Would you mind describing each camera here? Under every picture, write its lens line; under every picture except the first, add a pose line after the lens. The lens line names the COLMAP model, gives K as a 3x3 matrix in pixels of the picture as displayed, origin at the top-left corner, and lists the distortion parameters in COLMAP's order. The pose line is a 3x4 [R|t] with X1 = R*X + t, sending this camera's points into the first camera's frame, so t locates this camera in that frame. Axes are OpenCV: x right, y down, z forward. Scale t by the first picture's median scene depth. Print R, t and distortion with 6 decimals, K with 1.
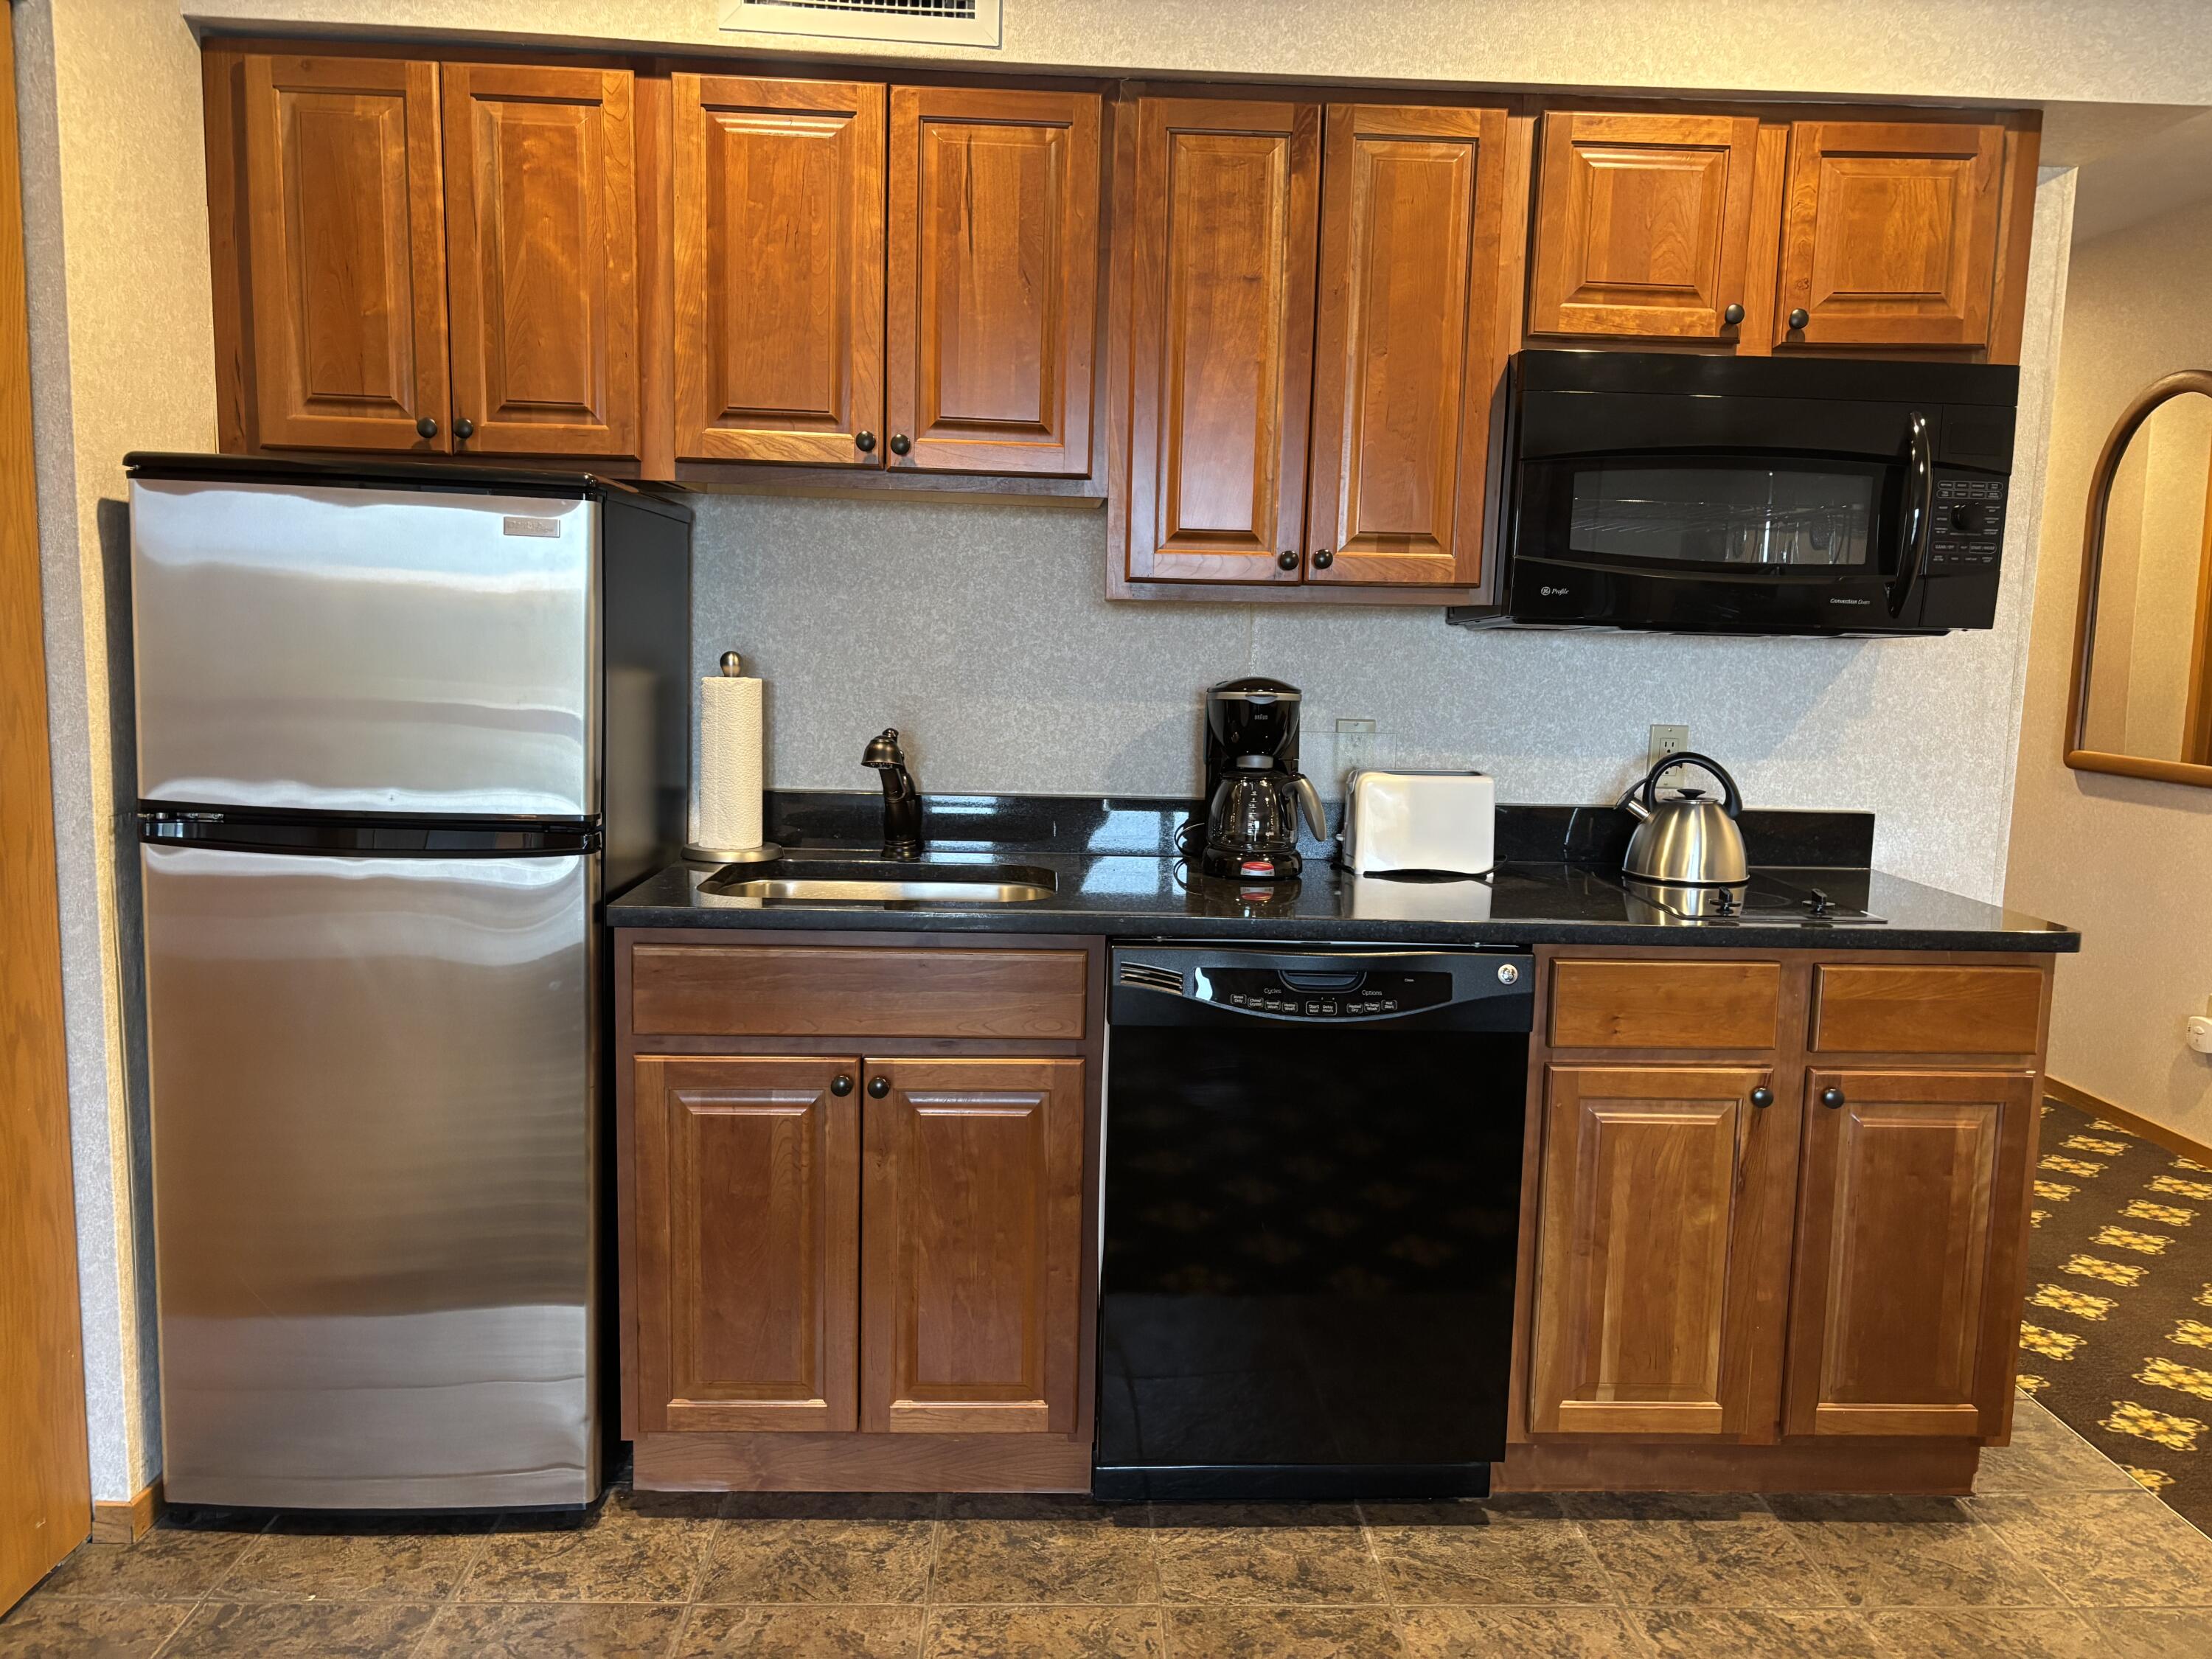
lens RADIAL K [[1669.9, 0, 1097.5], [0, 1669.9, 840.8], [0, 0, 1]] dist [0.043098, -0.044372]
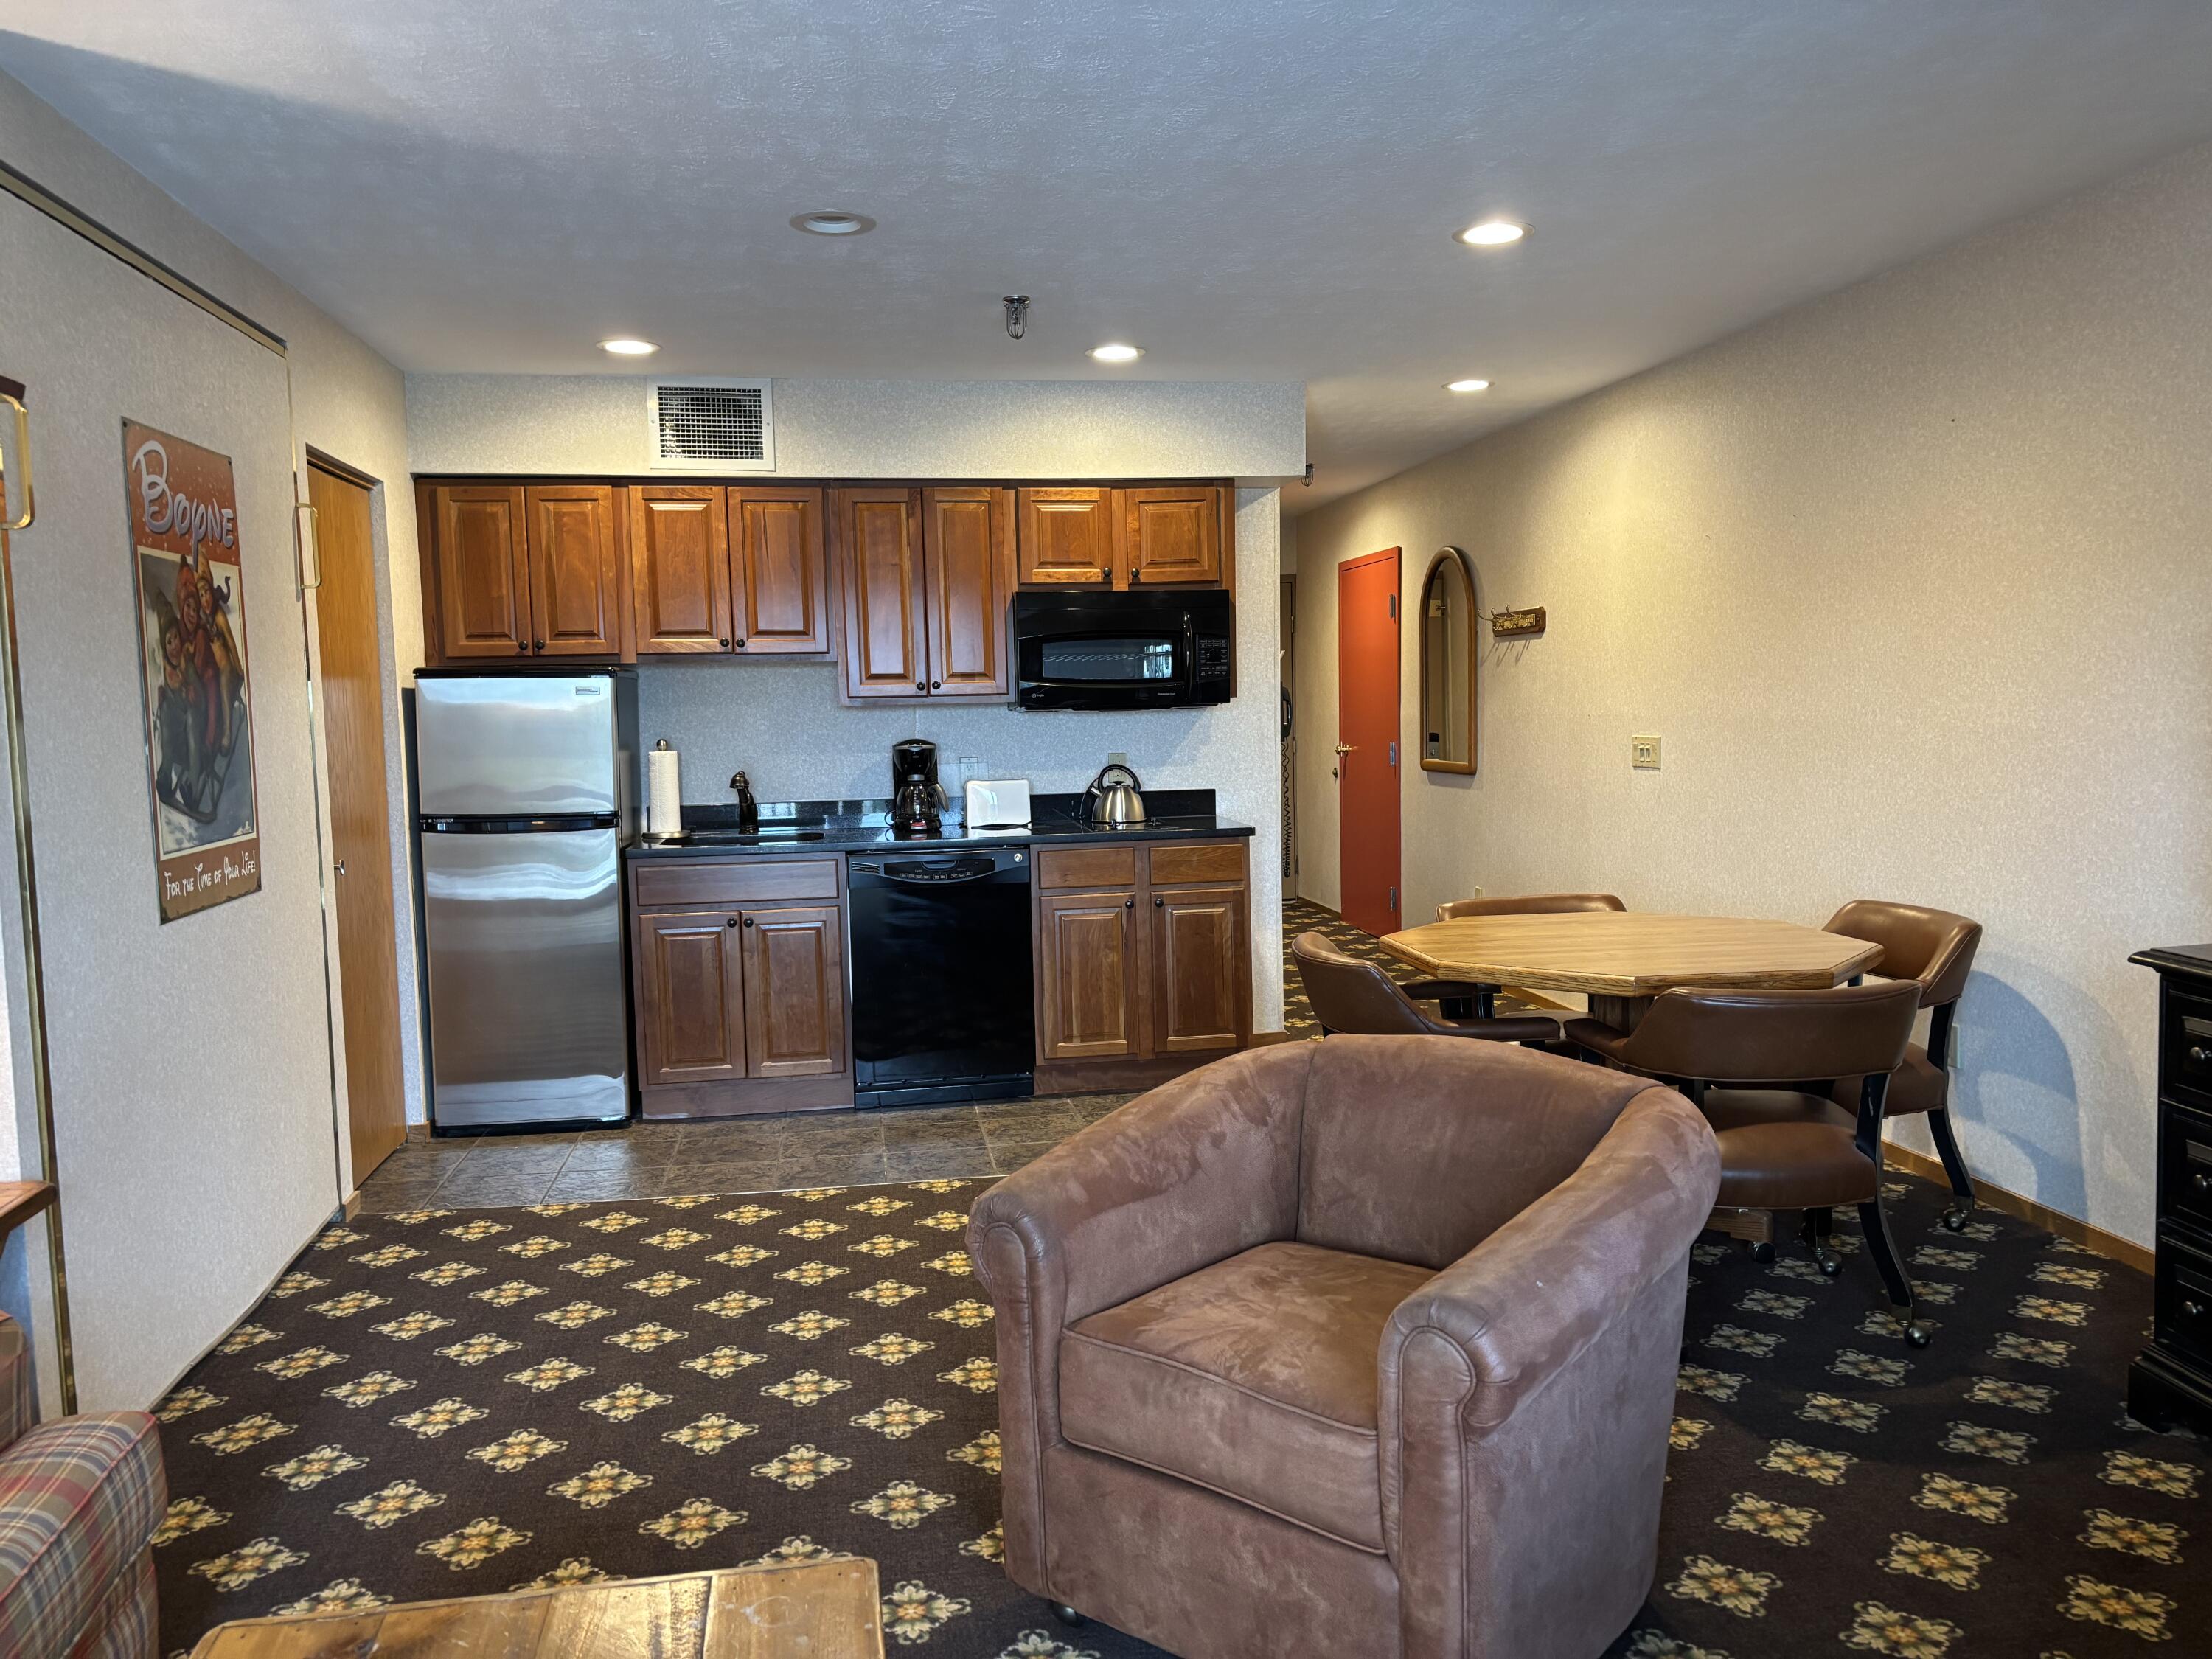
lens RADIAL K [[1669.9, 0, 1127.2], [0, 1669.9, 846.6], [0, 0, 1]] dist [0.043098, -0.044372]
pose [[0.989238, -0.059050, 0.133873, 0.078041], [0.064395, 0.997277, -0.035951, 0.149188], [-0.131386, 0.044185, 0.990346, -1.277328]]
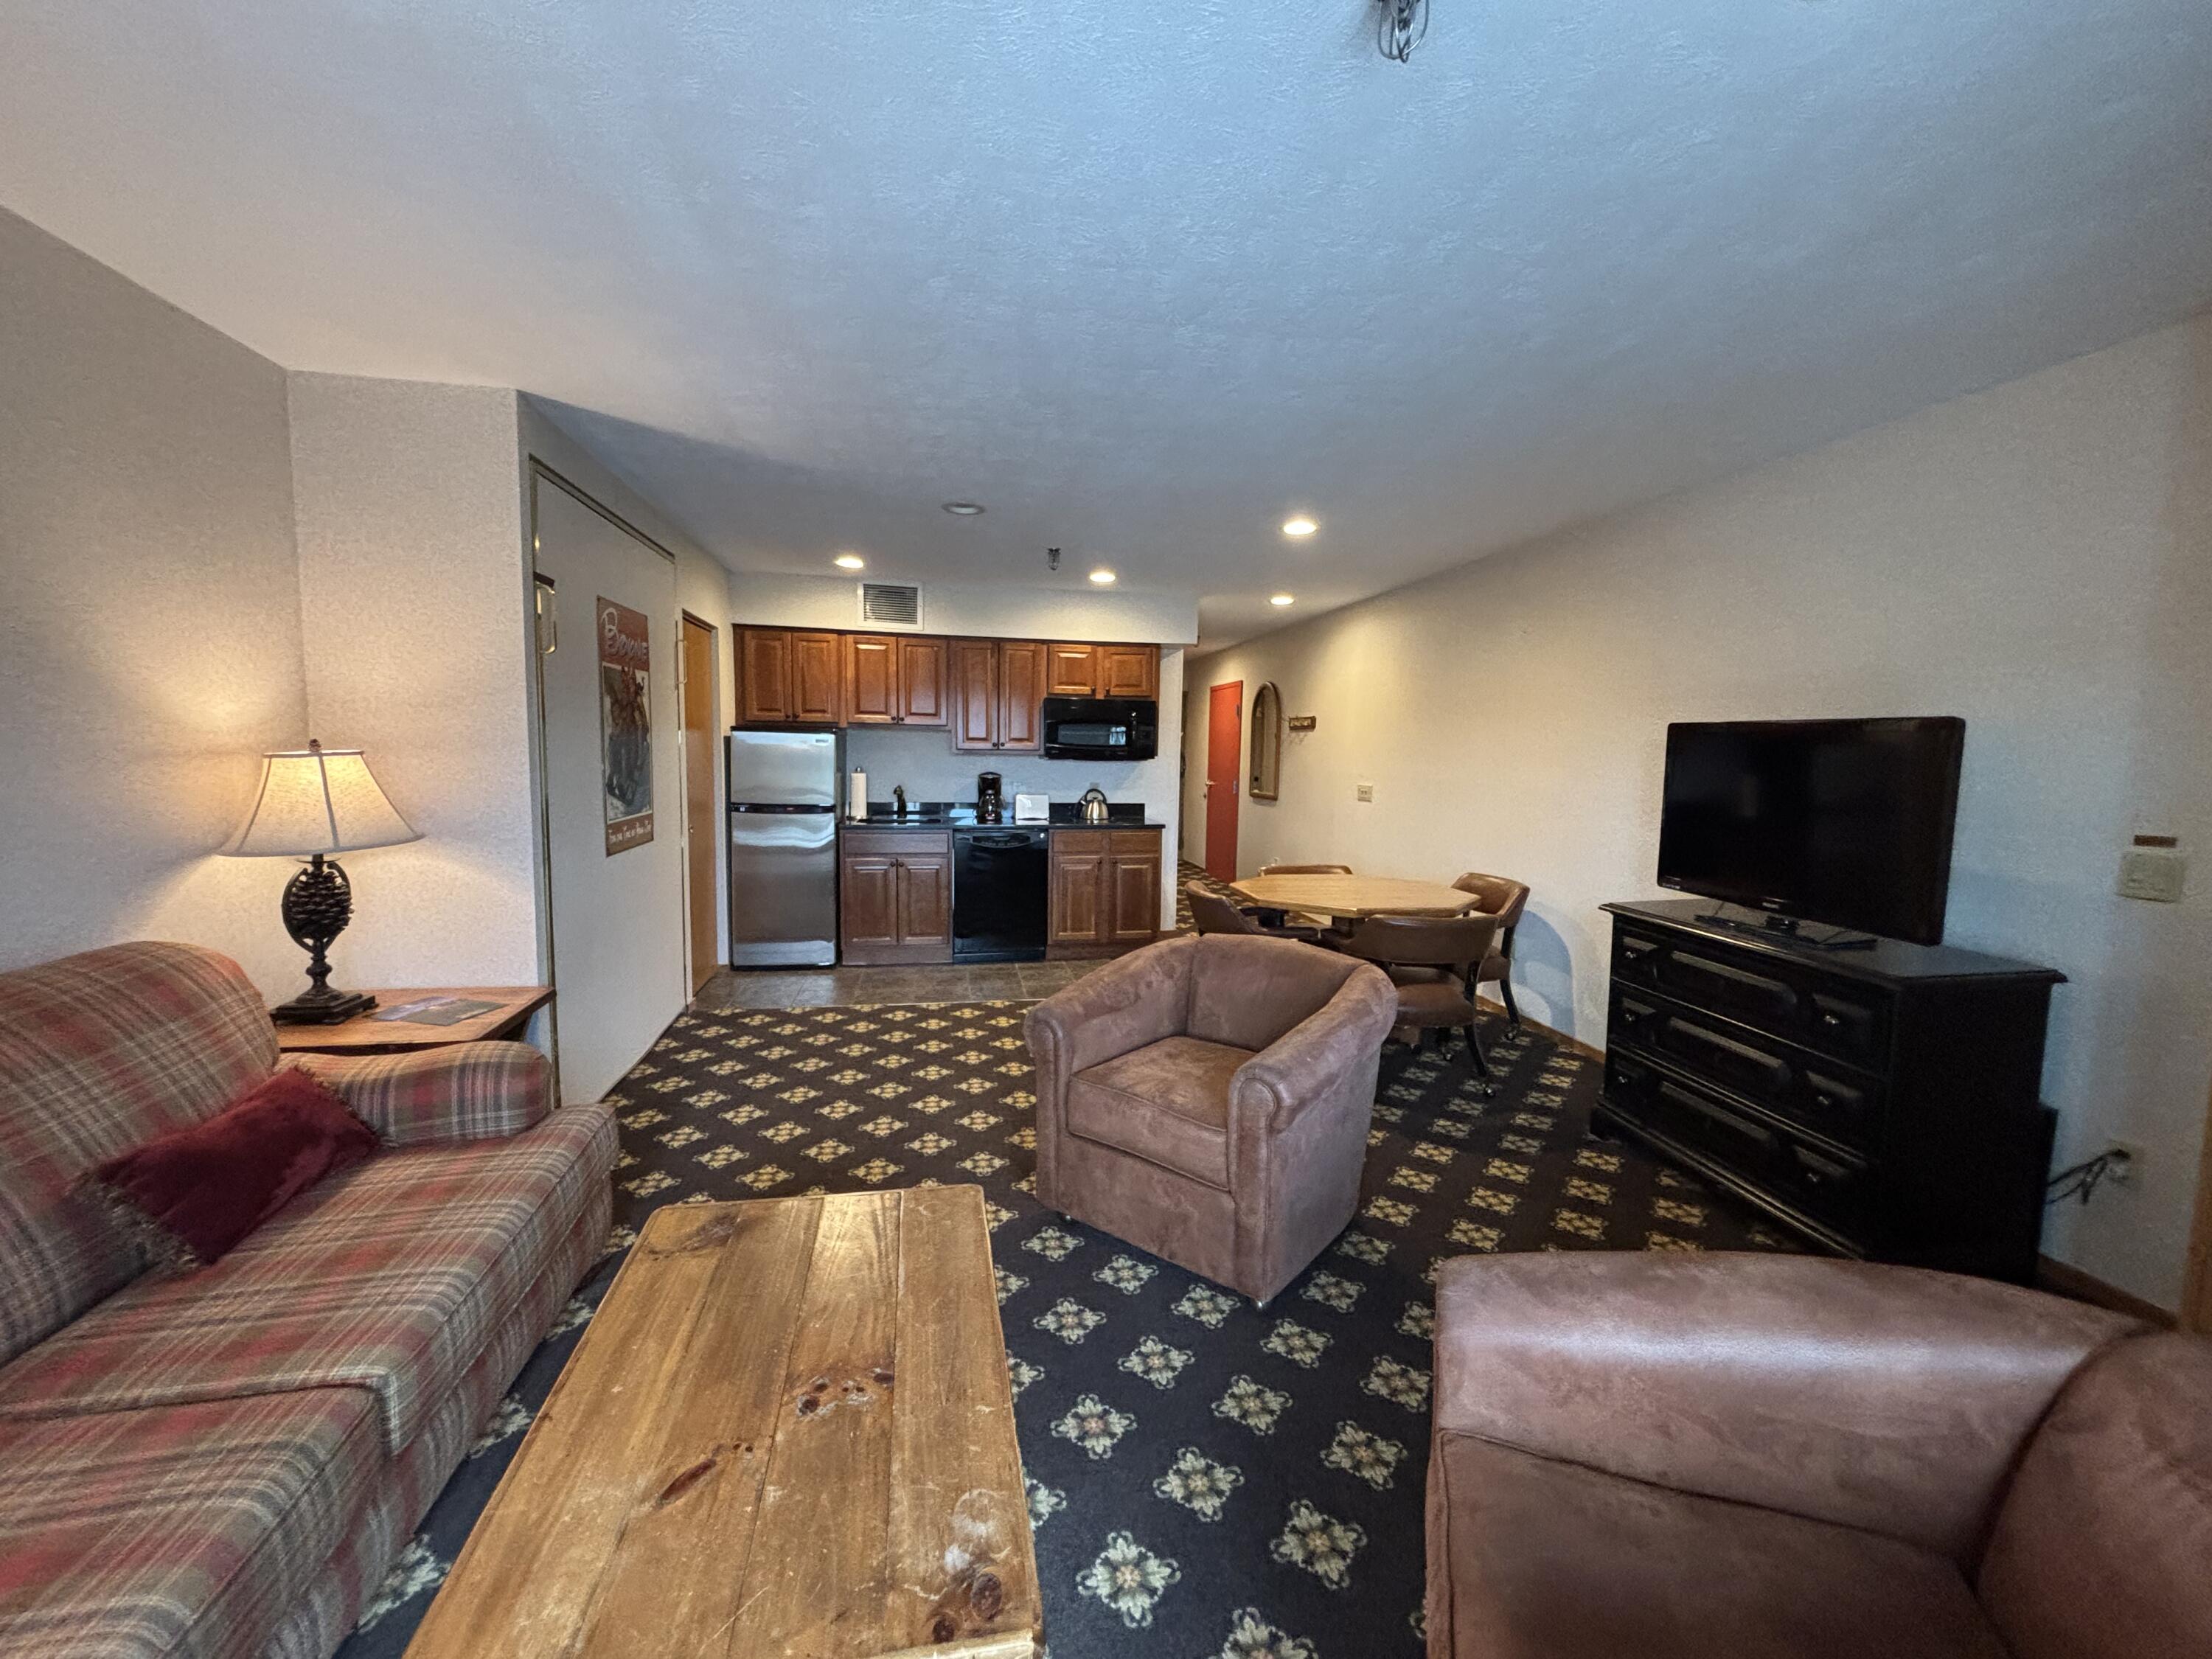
lens RADIAL K [[884.8, 0, 1122.8], [0, 884.8, 830.0], [0, 0, 1]] dist [0.005852, -0.002059]
pose [[0.985201, -0.023839, 0.169739, 0.049282], [0.029928, 0.998994, -0.033406, 0.141894], [-0.168772, 0.037992, 0.984923, -1.325806]]
